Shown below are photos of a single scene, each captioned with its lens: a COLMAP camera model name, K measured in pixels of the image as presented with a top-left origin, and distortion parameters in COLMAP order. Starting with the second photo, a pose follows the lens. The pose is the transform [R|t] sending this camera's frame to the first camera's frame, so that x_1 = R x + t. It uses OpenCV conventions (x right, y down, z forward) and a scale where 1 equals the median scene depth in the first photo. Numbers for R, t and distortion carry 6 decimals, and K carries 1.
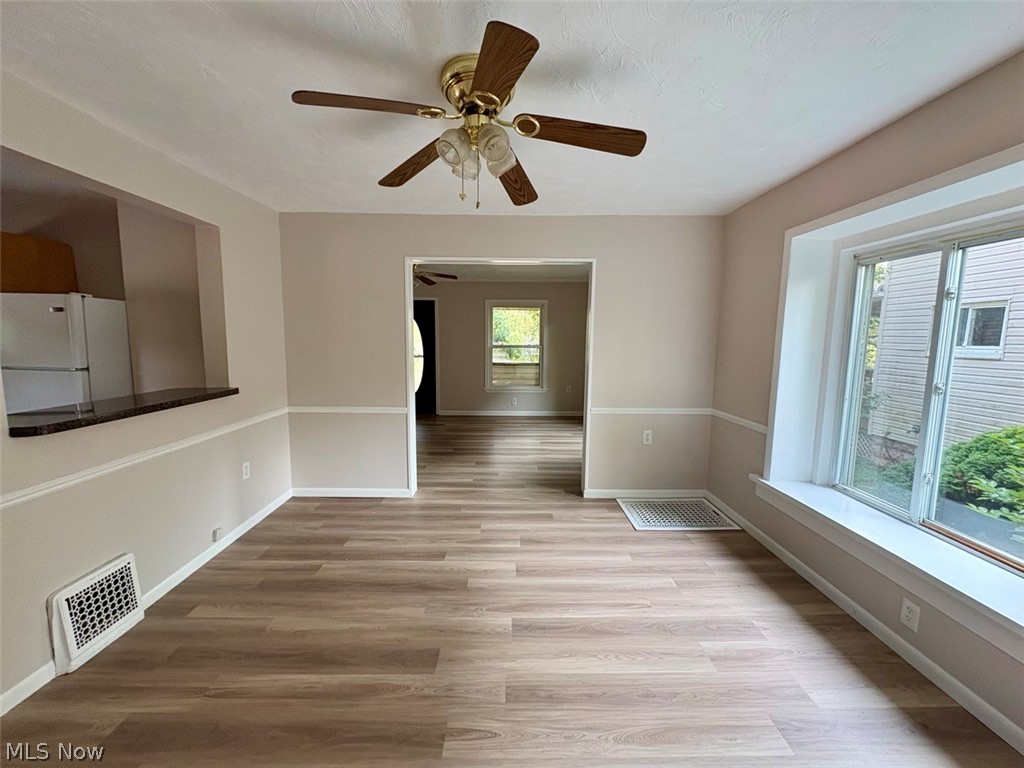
lens RADIAL K [[407.7, 0, 512.0], [0, 407.7, 384.0], [0, 0, 1]] dist [-0.000785, -0.000819]
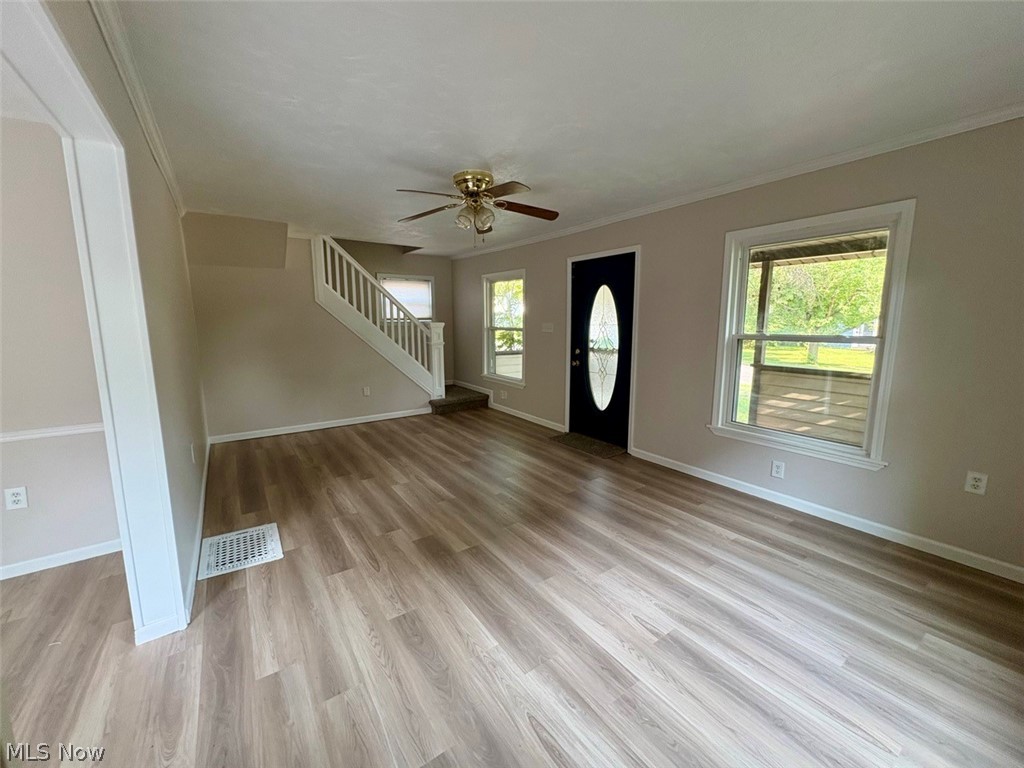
lens RADIAL K [[407.7, 0, 512.0], [0, 407.7, 384.0], [0, 0, 1]] dist [-0.000785, -0.000819]
pose [[0.563168, 0.119329, -0.817681, 0.188841], [-0.086847, 0.992585, 0.085040, -0.058711], [0.821766, 0.023121, 0.569356, 0.547453]]
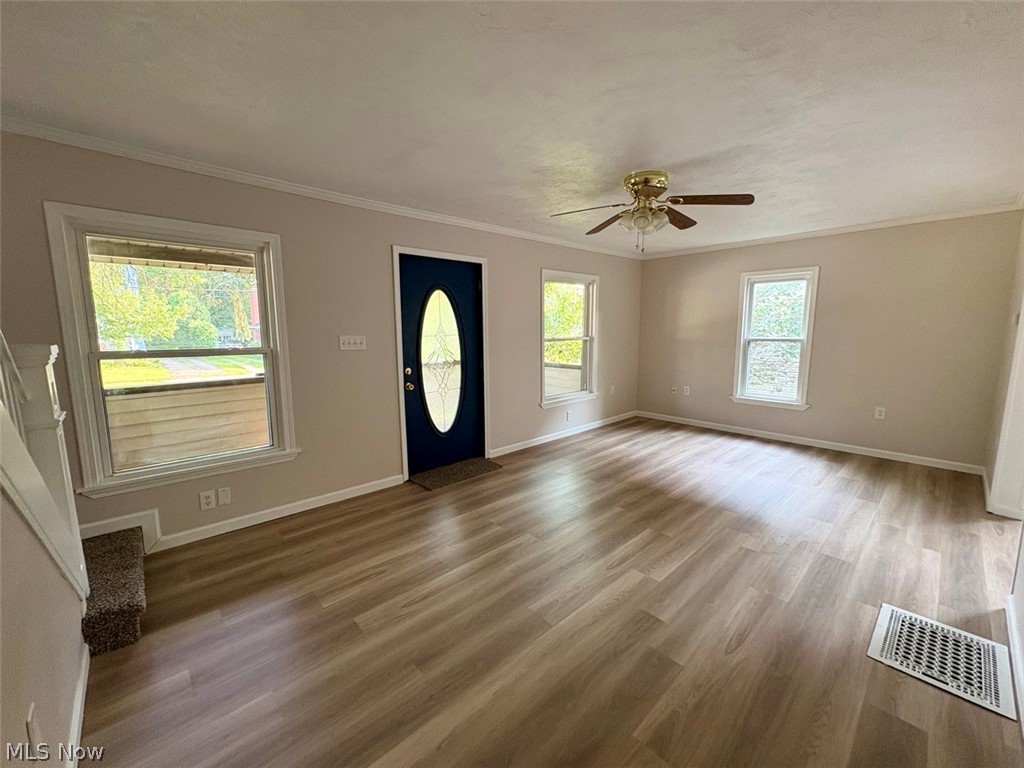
lens RADIAL K [[407.7, 0, 512.0], [0, 407.7, 384.0], [0, 0, 1]] dist [-0.000785, -0.000819]
pose [[0.740200, -0.106145, 0.663956, -0.551544], [0.089105, 0.994237, 0.059610, -0.066771], [-0.666457, 0.015039, 0.745392, 0.545530]]
